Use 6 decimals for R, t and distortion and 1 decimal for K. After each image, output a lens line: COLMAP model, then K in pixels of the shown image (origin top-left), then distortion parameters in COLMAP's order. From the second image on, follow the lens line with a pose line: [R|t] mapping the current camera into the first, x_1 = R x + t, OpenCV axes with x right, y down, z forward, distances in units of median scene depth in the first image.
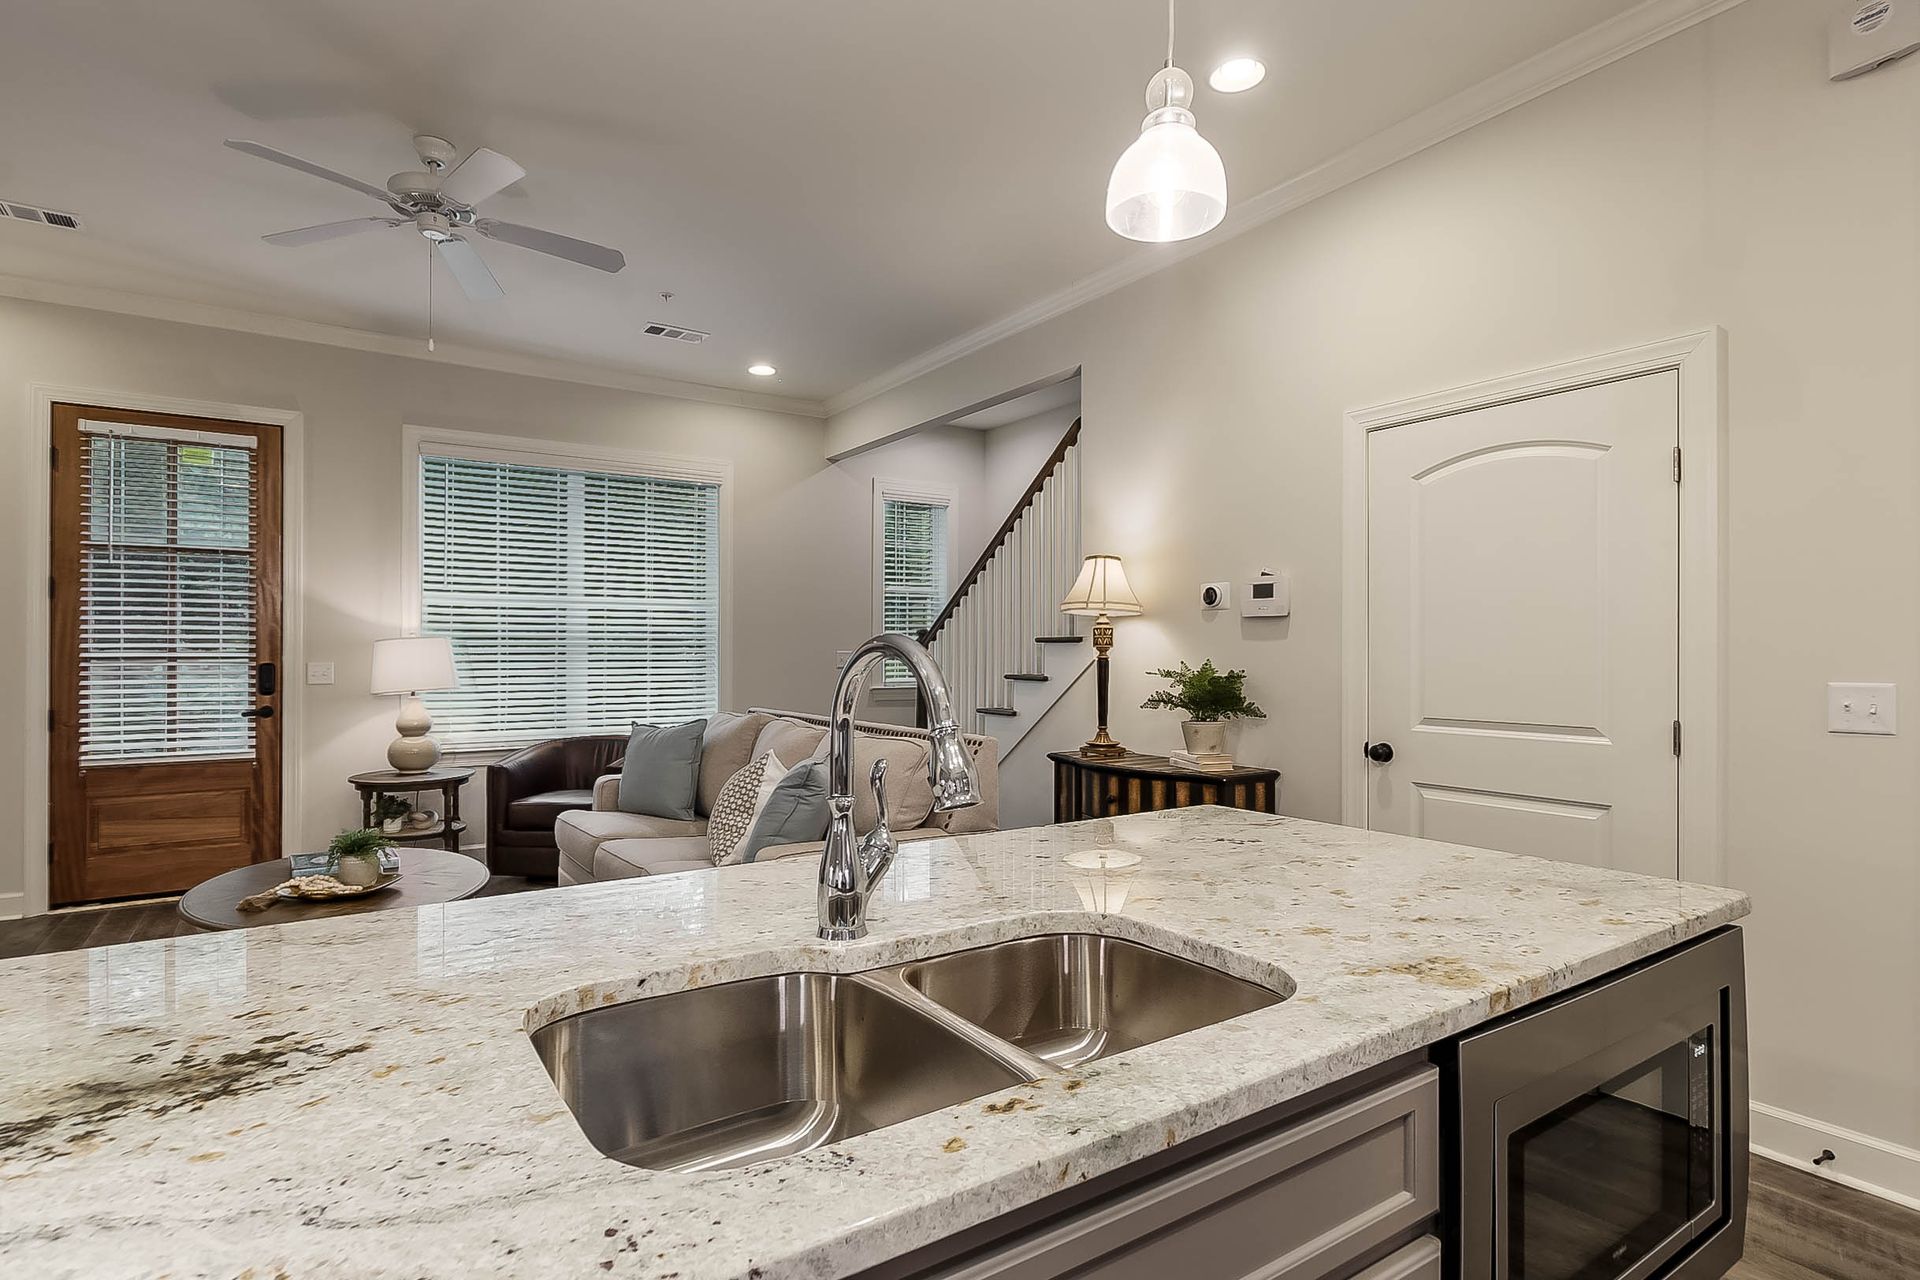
lens RADIAL K [[960.5, 0, 942.6], [0, 960.5, 648.9], [0, 0, 1]] dist [-0.000160, 0.000091]
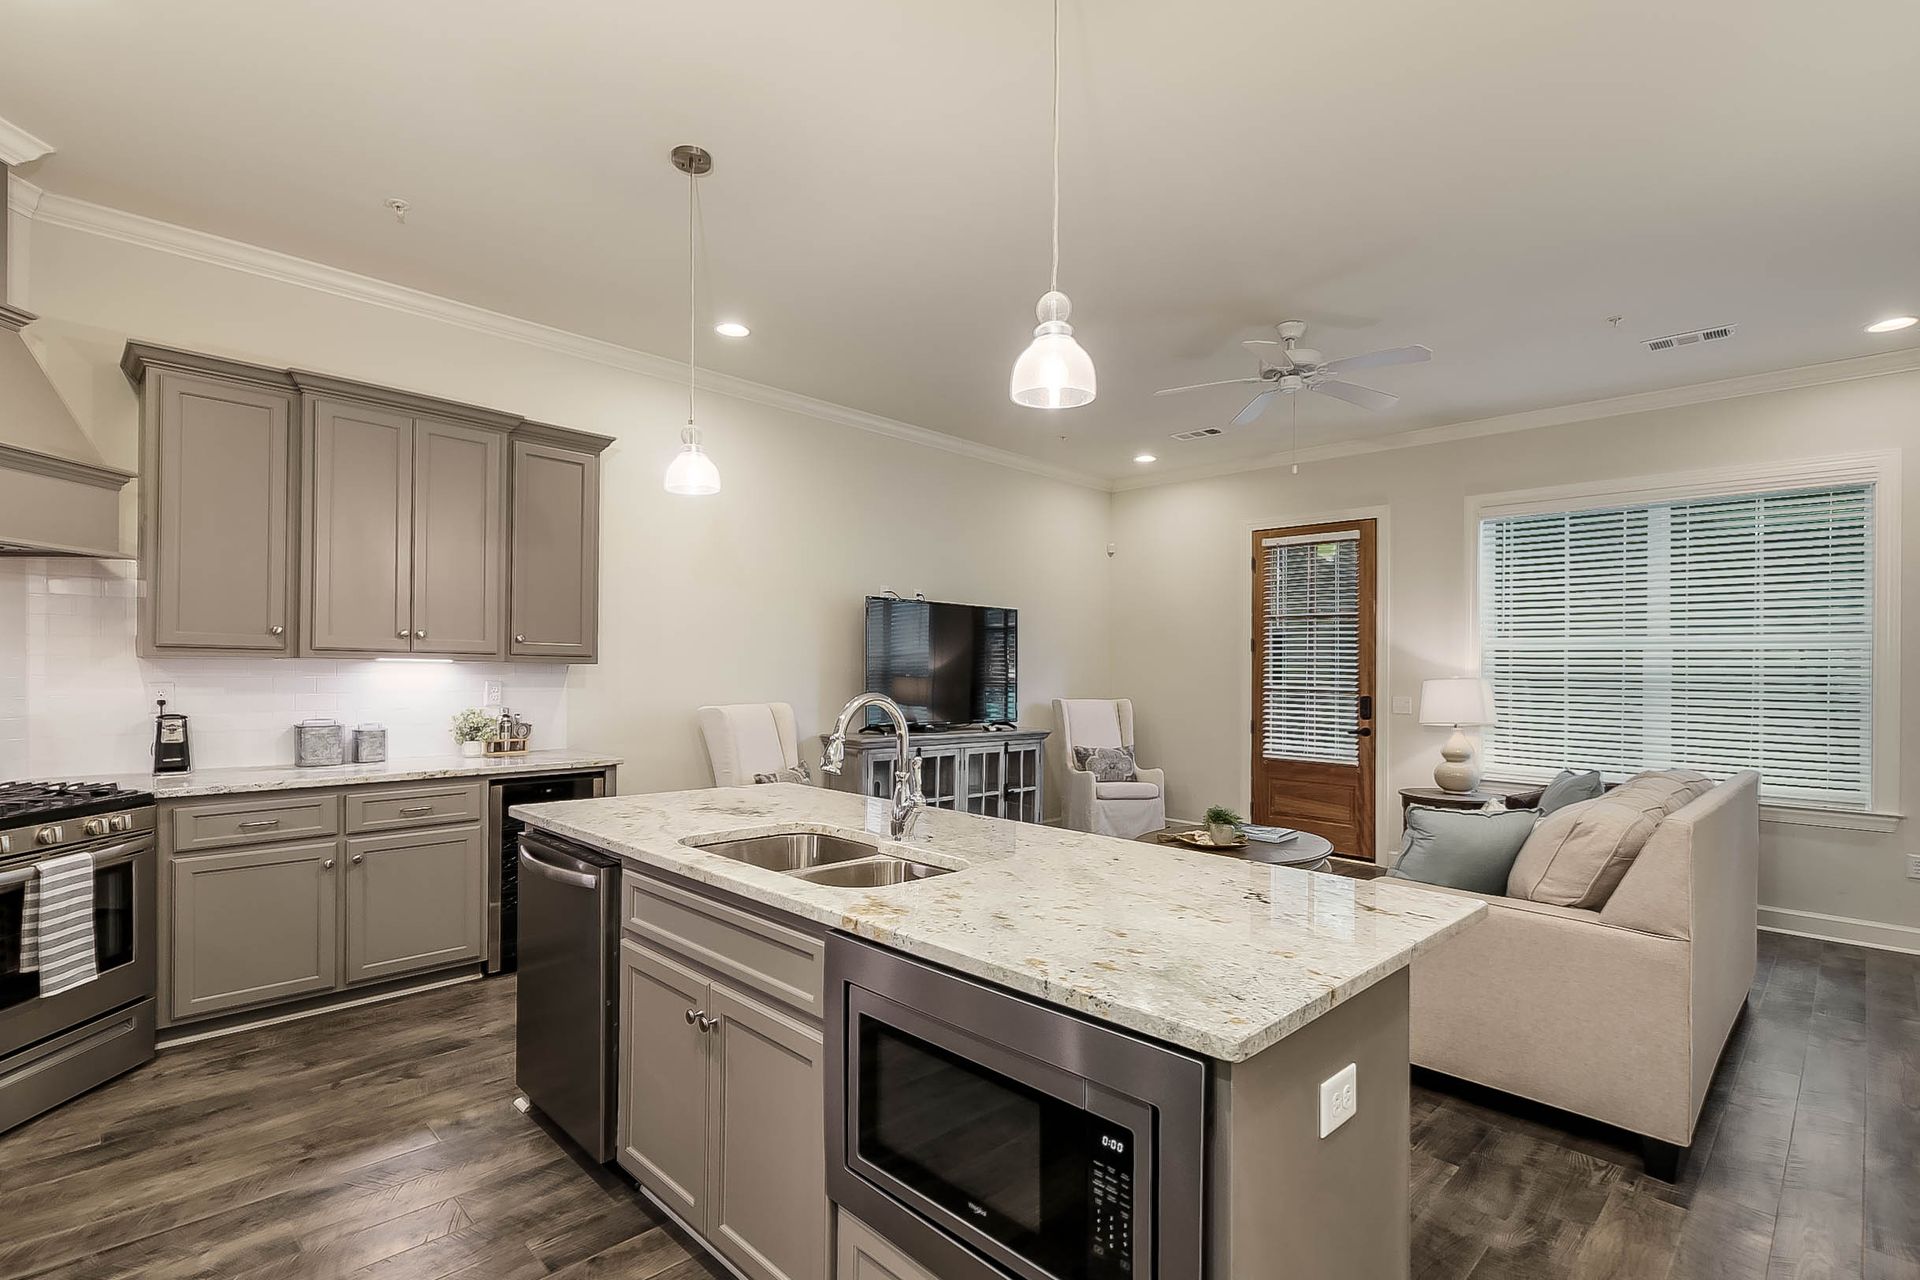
lens RADIAL K [[904.1, 0, 950.4], [0, 904.1, 666.9], [0, 0, 1]] dist [0.012973, 0.000293]
pose [[0.208178, 0.001307, -0.978090, 0.420258], [-0.014549, 0.999893, -0.001760, -0.015325], [0.977983, 0.014597, 0.208175, 0.163845]]
